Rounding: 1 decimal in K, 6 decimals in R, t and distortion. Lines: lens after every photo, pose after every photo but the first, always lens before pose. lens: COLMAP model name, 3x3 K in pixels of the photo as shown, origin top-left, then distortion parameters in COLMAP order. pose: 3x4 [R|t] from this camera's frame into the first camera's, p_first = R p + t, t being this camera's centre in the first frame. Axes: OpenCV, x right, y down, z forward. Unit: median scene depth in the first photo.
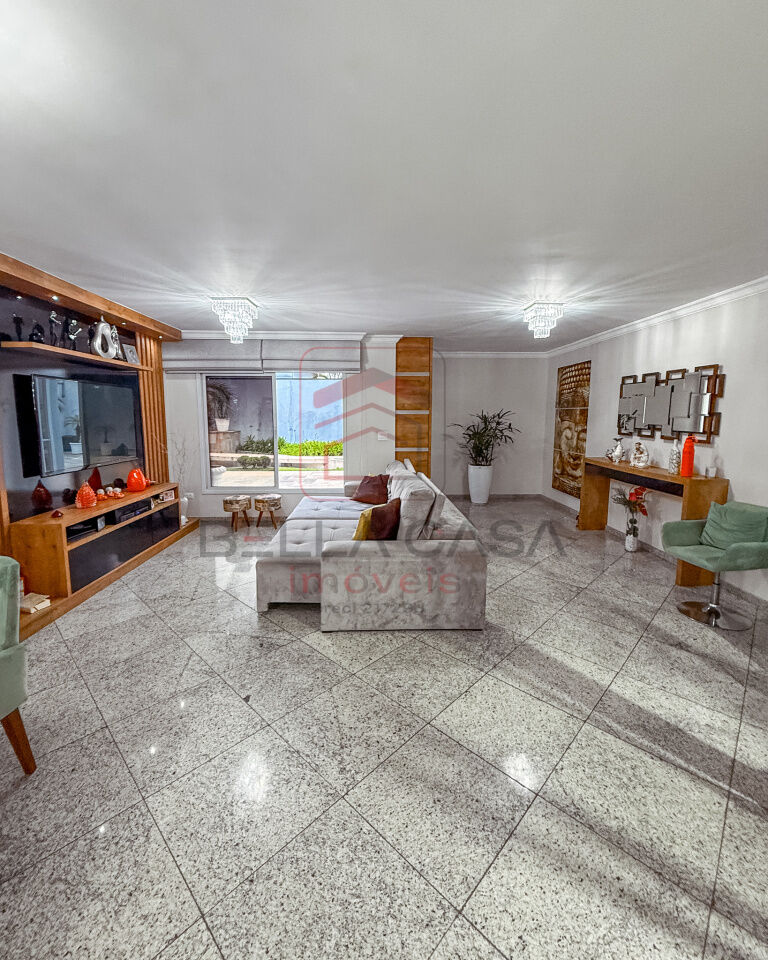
lens RADIAL K [[423.9, 0, 383.5], [0, 423.9, 475.1], [0, 0, 1]] dist [-0.000624, 0.000072]
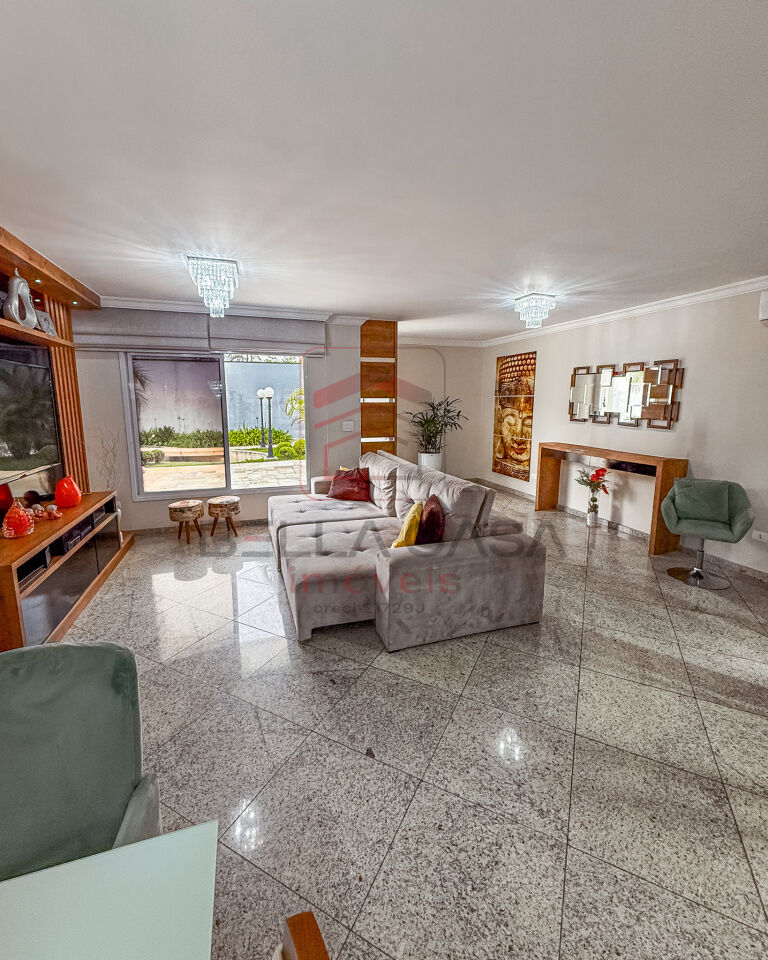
lens RADIAL K [[423.9, 0, 388.5], [0, 423.9, 473.2], [0, 0, 1]] dist [-0.000624, 0.000072]
pose [[0.955043, -0.051708, 0.291923, -0.301025], [0.043057, 0.998424, 0.035984, -0.028184], [-0.293324, -0.021797, 0.955765, 0.126003]]
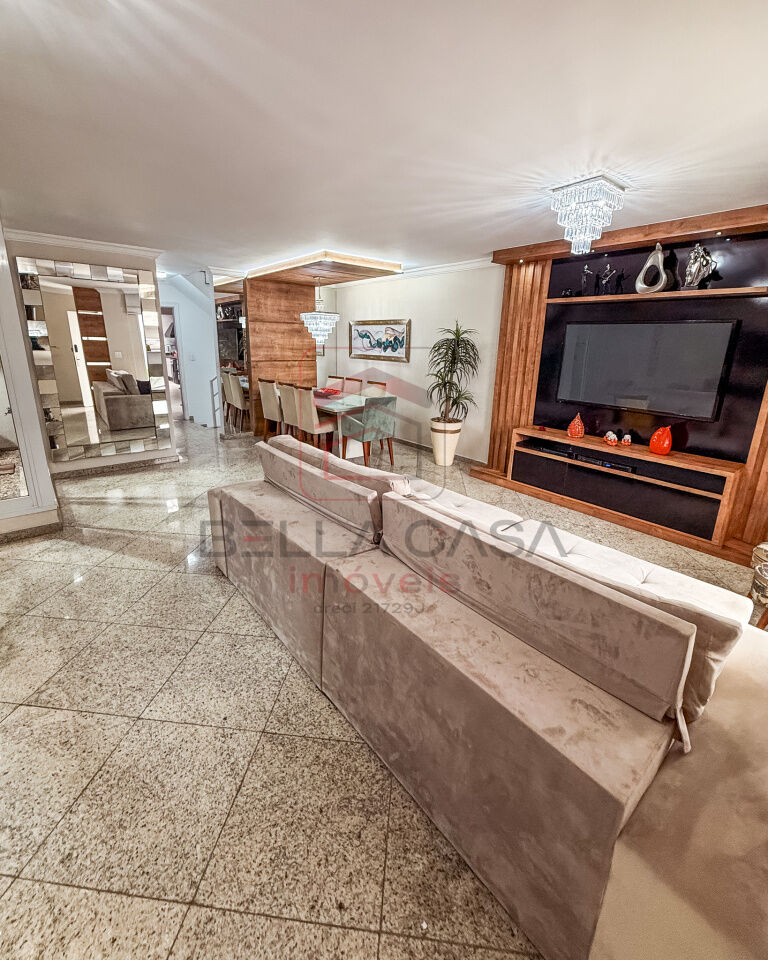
lens RADIAL K [[423.9, 0, 388.5], [0, 423.9, 457.4], [0, 0, 1]] dist [-0.000624, 0.000072]
pose [[-0.787926, 0.148294, -0.597646, 0.382802], [-0.110724, 0.920628, 0.374412, -0.242974], [0.605733, 0.361183, -0.708967, 1.503102]]
